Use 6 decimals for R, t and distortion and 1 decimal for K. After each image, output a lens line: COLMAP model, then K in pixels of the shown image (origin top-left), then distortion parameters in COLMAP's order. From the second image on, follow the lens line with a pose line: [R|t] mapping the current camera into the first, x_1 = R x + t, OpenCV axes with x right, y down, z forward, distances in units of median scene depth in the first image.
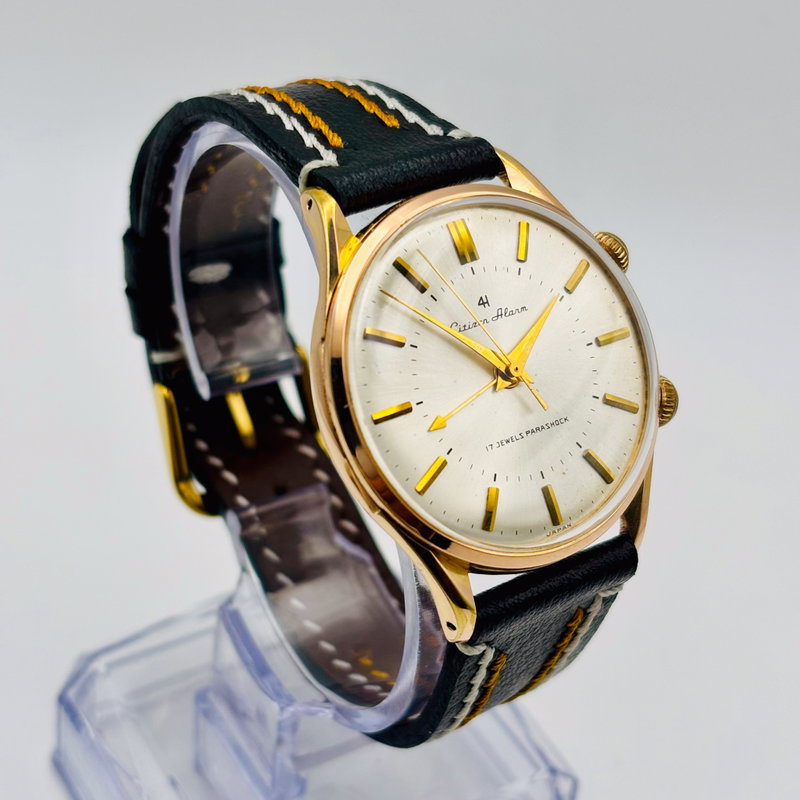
lens RADIAL K [[1700.5, 0, 374.6], [0, 1700.5, 379.7], [0, 0, 1]] dist [-0.087350, 0.000000]
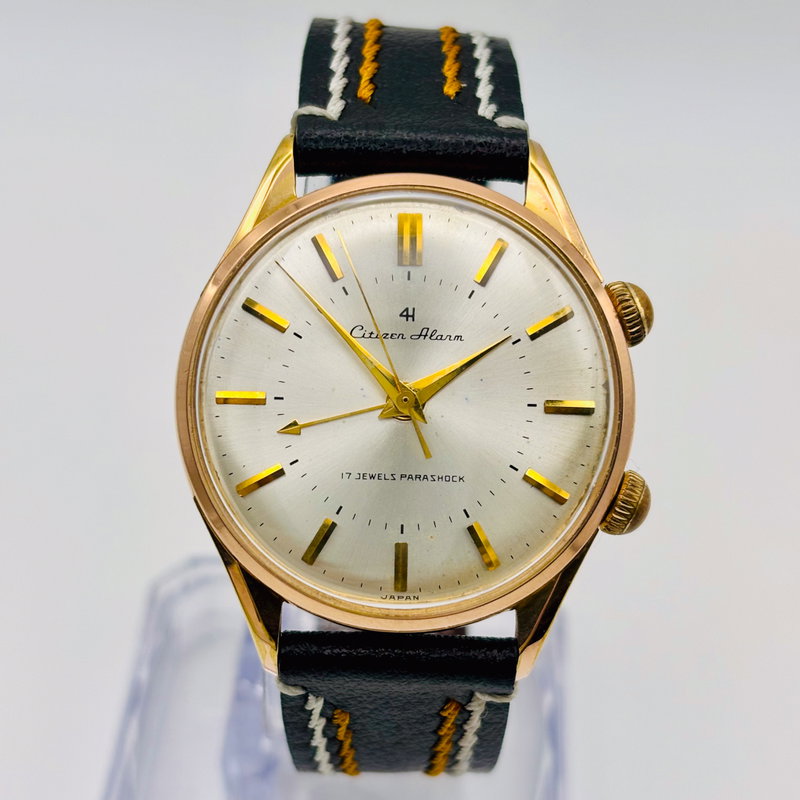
lens RADIAL K [[1700.5, 0, 404.0], [0, 1700.5, 398.9], [0, 0, 1]] dist [-0.087350, 0.000000]
pose [[0.814061, 0.324399, -0.481736, 0.466846], [-0.298543, 0.945222, 0.132016, -0.112746], [0.498173, 0.036351, 0.866315, 0.254922]]
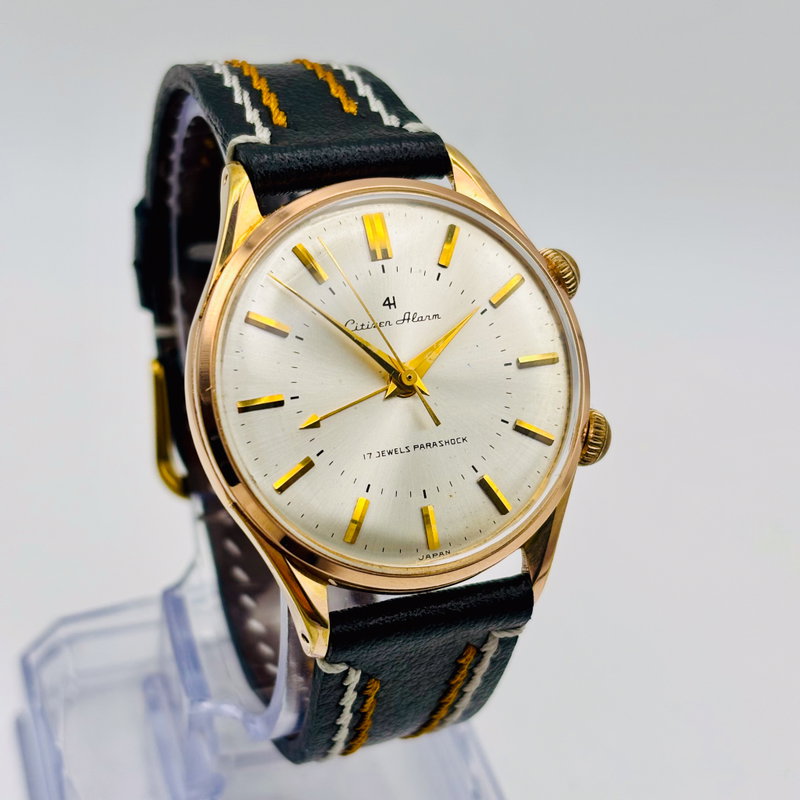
lens RADIAL K [[1700.5, 0, 395.1], [0, 1700.5, 398.2], [0, 0, 1]] dist [-0.087350, 0.000000]
pose [[0.974035, 0.136282, -0.180782, 0.235000], [-0.137761, 0.990456, 0.004414, 0.001884], [0.179658, 0.020606, 0.983513, 0.073671]]
